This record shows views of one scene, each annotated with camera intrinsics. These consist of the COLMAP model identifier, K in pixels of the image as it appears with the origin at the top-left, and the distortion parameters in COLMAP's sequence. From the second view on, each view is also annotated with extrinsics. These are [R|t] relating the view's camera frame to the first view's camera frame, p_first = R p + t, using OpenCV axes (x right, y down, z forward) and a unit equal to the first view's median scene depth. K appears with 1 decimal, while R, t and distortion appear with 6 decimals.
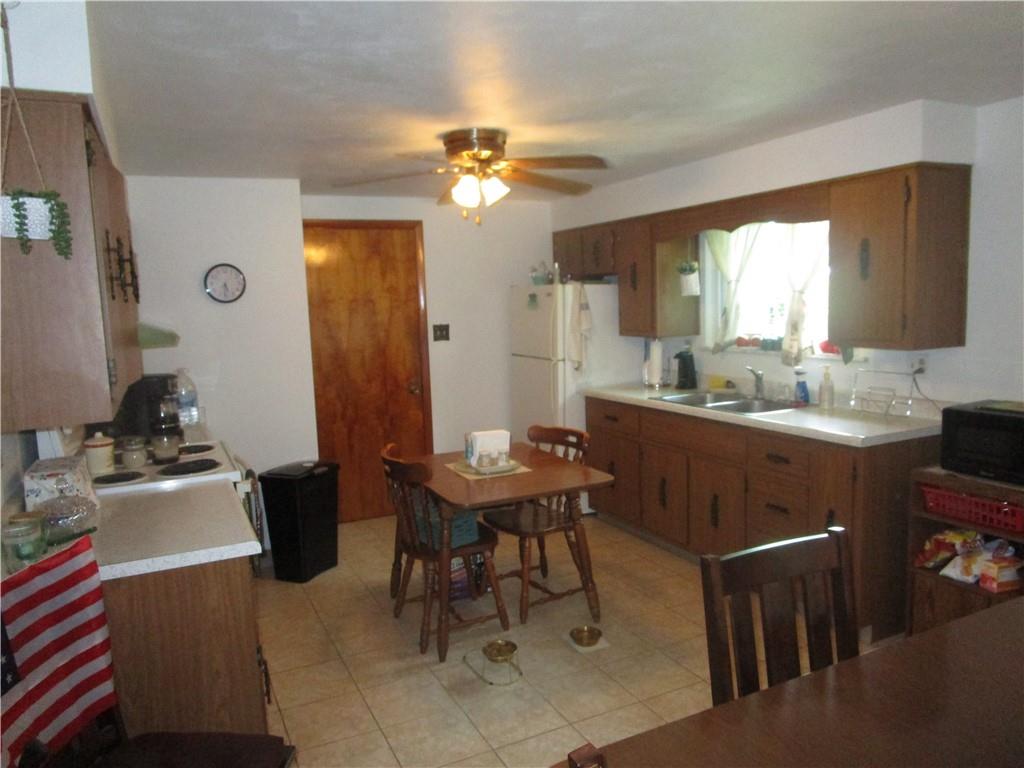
lens RADIAL K [[729.8, 0, 511.9], [0, 729.8, 388.5], [0, 0, 1]] dist [-0.037141, 0.001391]
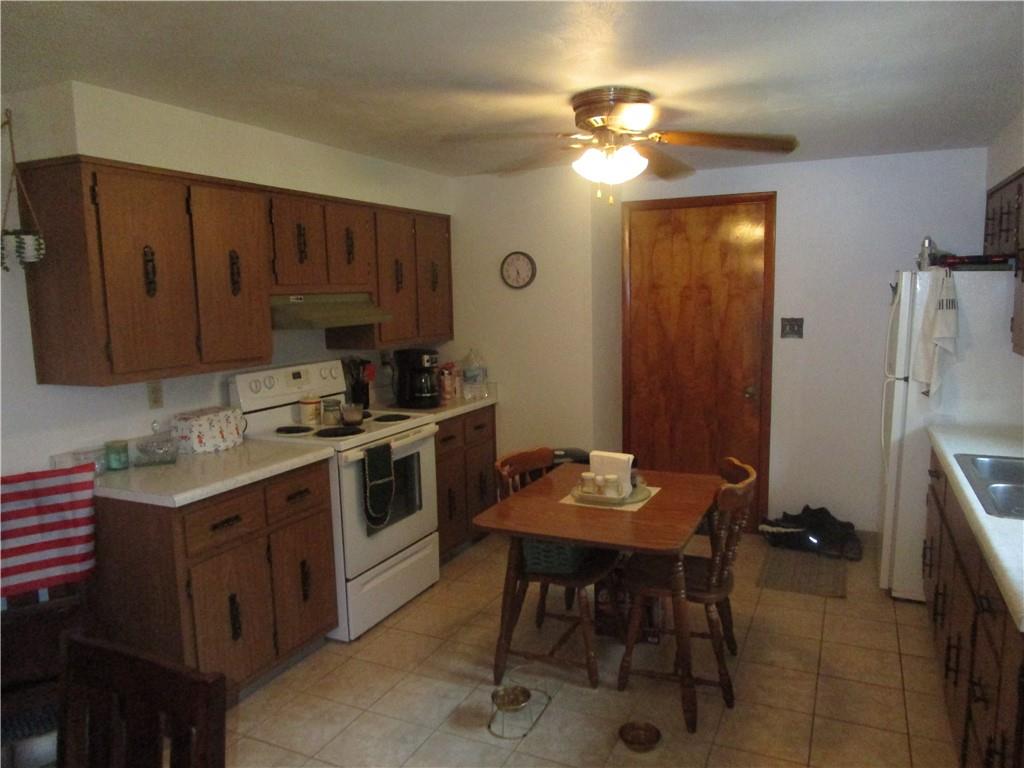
lens RADIAL K [[729.8, 0, 511.9], [0, 729.8, 388.5], [0, 0, 1]] dist [-0.037141, 0.001391]
pose [[0.630990, 0.127273, -0.765280, 0.367971], [-0.097888, 0.991629, 0.084205, -0.051537], [0.769590, 0.021779, 0.638167, 0.261606]]
